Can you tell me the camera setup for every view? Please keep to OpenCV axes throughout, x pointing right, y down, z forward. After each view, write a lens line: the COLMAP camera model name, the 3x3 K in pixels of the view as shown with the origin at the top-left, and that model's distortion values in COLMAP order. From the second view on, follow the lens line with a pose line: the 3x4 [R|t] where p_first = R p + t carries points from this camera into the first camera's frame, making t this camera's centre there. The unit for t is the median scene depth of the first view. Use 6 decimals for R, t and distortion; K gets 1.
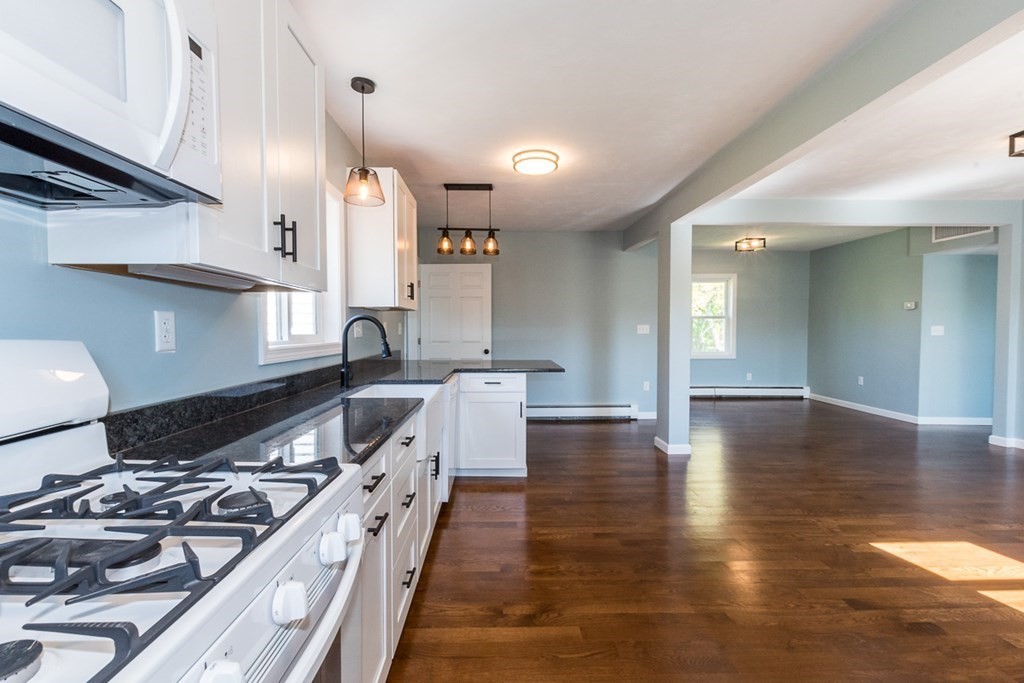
lens RADIAL K [[441.4, 0, 510.5], [0, 441.4, 343.5], [0, 0, 1]] dist [0.000831, -0.000224]
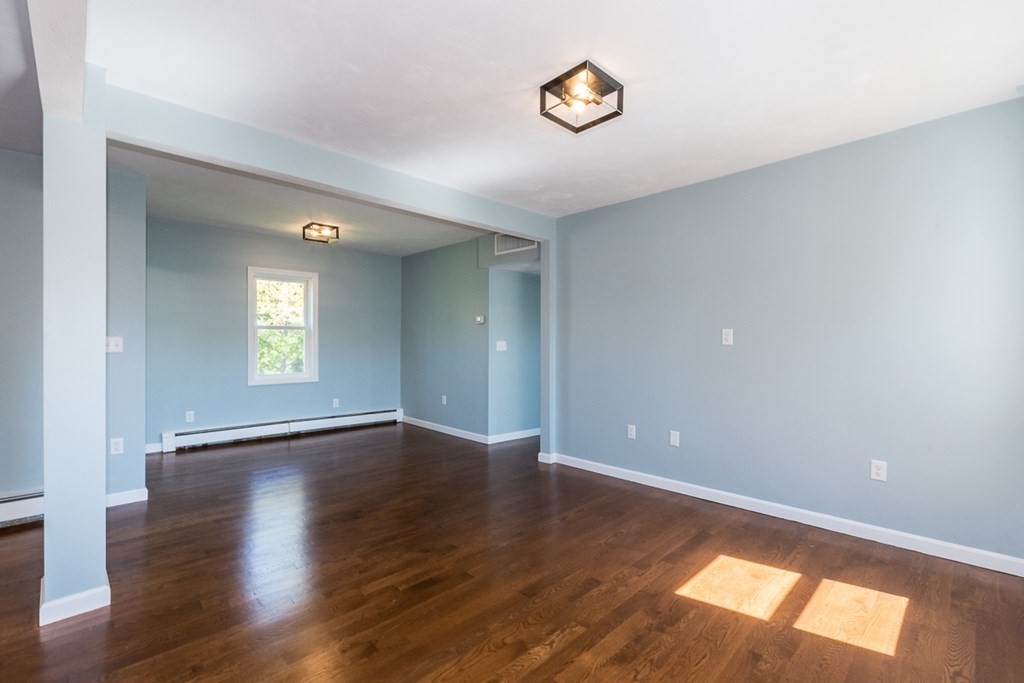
lens RADIAL K [[441.4, 0, 510.5], [0, 441.4, 343.5], [0, 0, 1]] dist [0.000831, -0.000224]
pose [[0.730902, 0.002218, 0.682479, 0.303945], [0.019869, 0.999502, -0.024526, -0.009610], [-0.682194, 0.031486, 0.730493, 0.261924]]
